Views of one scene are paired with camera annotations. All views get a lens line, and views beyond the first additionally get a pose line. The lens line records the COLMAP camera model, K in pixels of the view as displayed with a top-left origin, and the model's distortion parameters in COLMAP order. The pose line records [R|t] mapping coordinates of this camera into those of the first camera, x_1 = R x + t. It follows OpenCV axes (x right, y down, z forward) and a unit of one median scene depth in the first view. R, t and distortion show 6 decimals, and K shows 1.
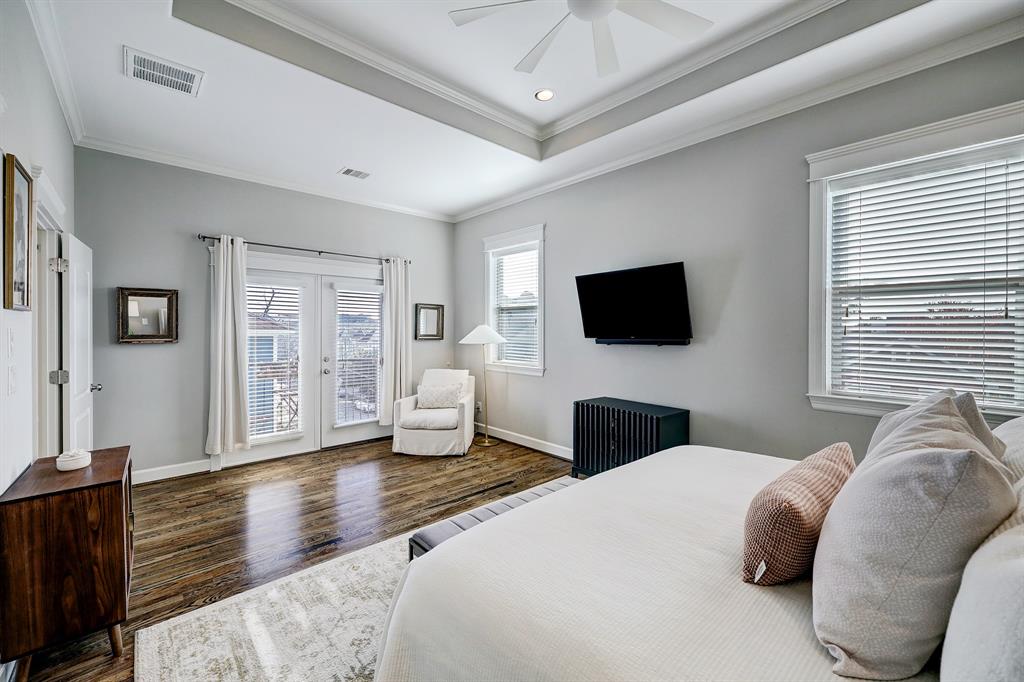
lens RADIAL K [[420.0, 0, 509.8], [0, 420.0, 323.1], [0, 0, 1]] dist [-0.010765, -0.000191]
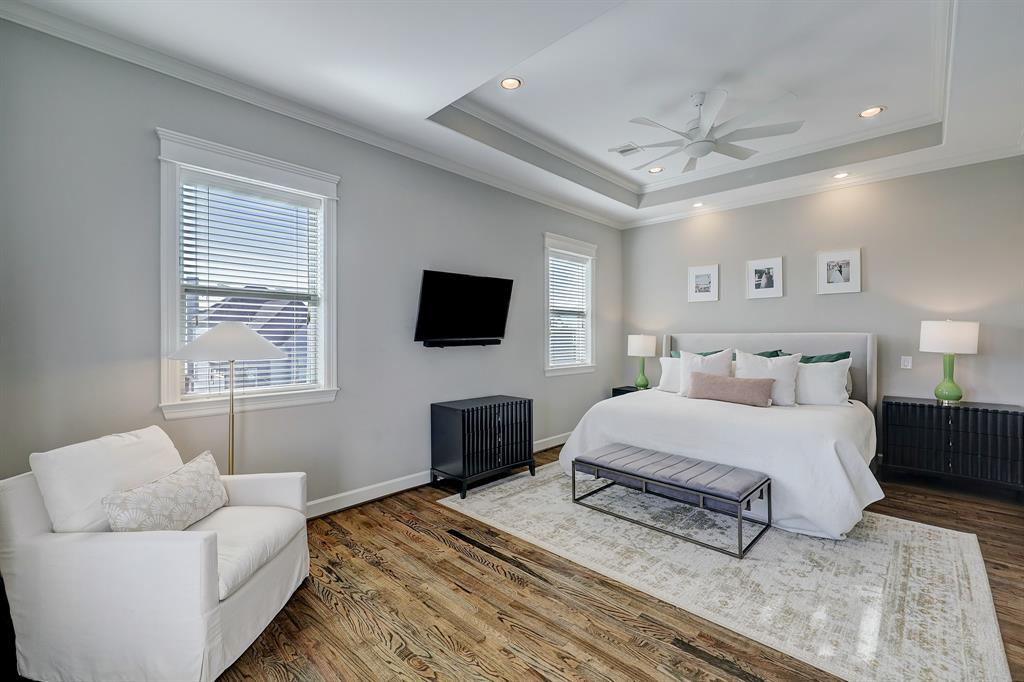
lens RADIAL K [[415.5, 0, 513.1], [0, 415.5, 329.1], [0, 0, 1]] dist [-0.000662, -0.000001]
pose [[-0.054476, 0.009886, 0.998466, -0.796716], [-0.011187, 0.999882, -0.010510, 0.019963], [-0.998452, -0.011742, -0.054359, 0.978983]]
